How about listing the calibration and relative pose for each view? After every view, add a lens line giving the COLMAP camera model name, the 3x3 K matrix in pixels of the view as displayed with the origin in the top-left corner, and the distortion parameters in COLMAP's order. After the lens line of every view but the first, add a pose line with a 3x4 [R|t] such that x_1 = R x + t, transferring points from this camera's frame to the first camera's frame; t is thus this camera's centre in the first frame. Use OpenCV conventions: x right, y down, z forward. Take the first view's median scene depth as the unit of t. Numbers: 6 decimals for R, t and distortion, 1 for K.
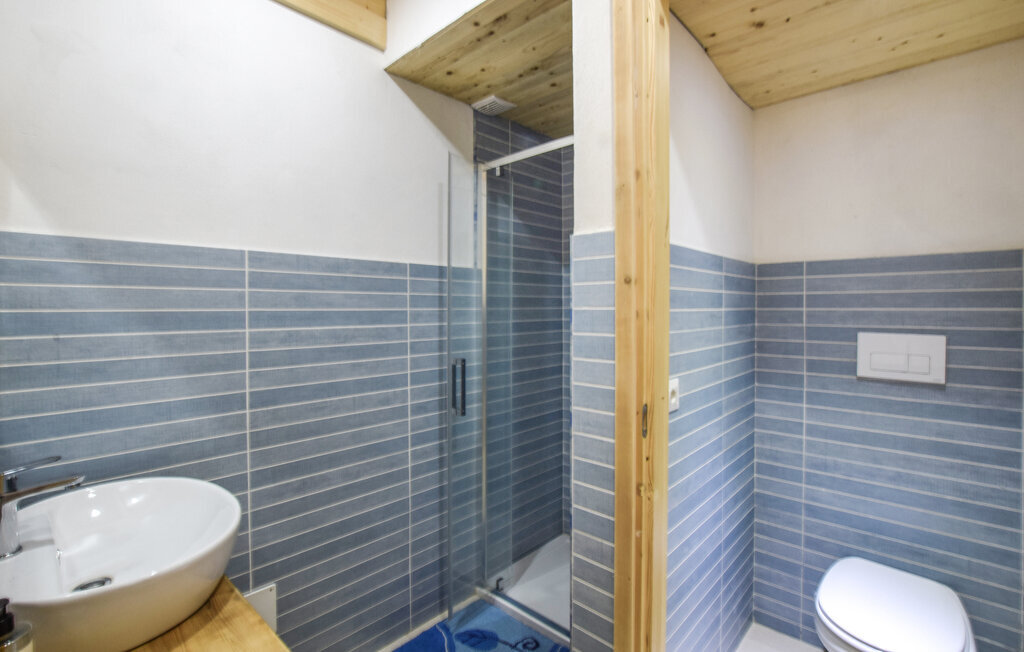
lens RADIAL K [[470.1, 0, 512.0], [0, 470.1, 318.4], [0, 0, 1]] dist [-0.005123, -0.000017]
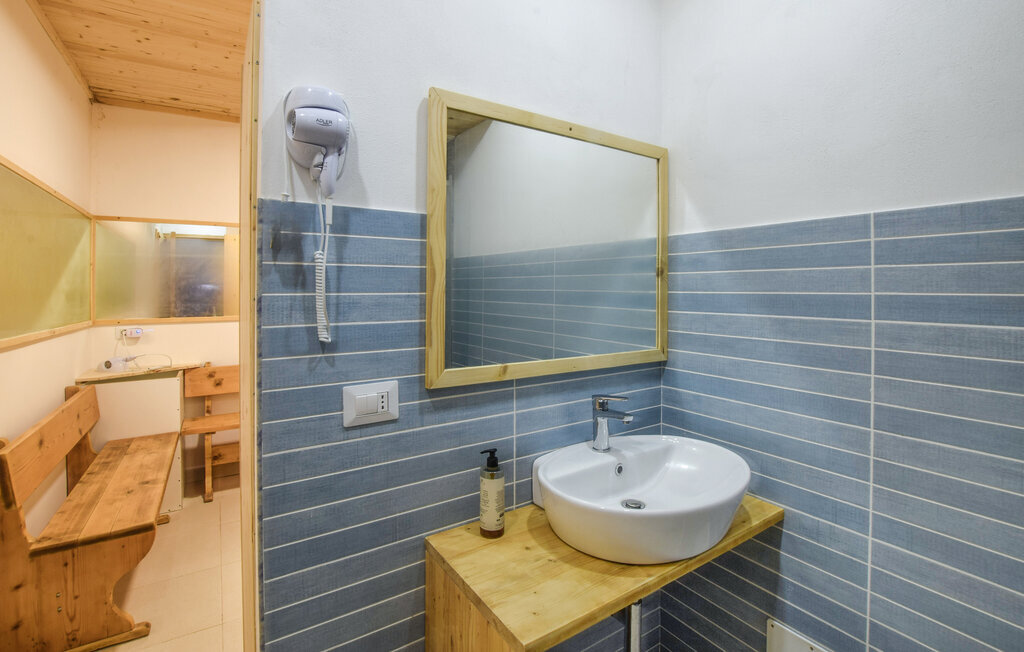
lens RADIAL K [[470.1, 0, 507.7], [0, 470.1, 295.1], [0, 0, 1]] dist [-0.005123, -0.000017]
pose [[-0.230816, 0.016244, -0.972862, 0.306386], [-0.020831, 0.999549, 0.021631, -0.021392], [0.972774, 0.025258, -0.230374, 0.651640]]
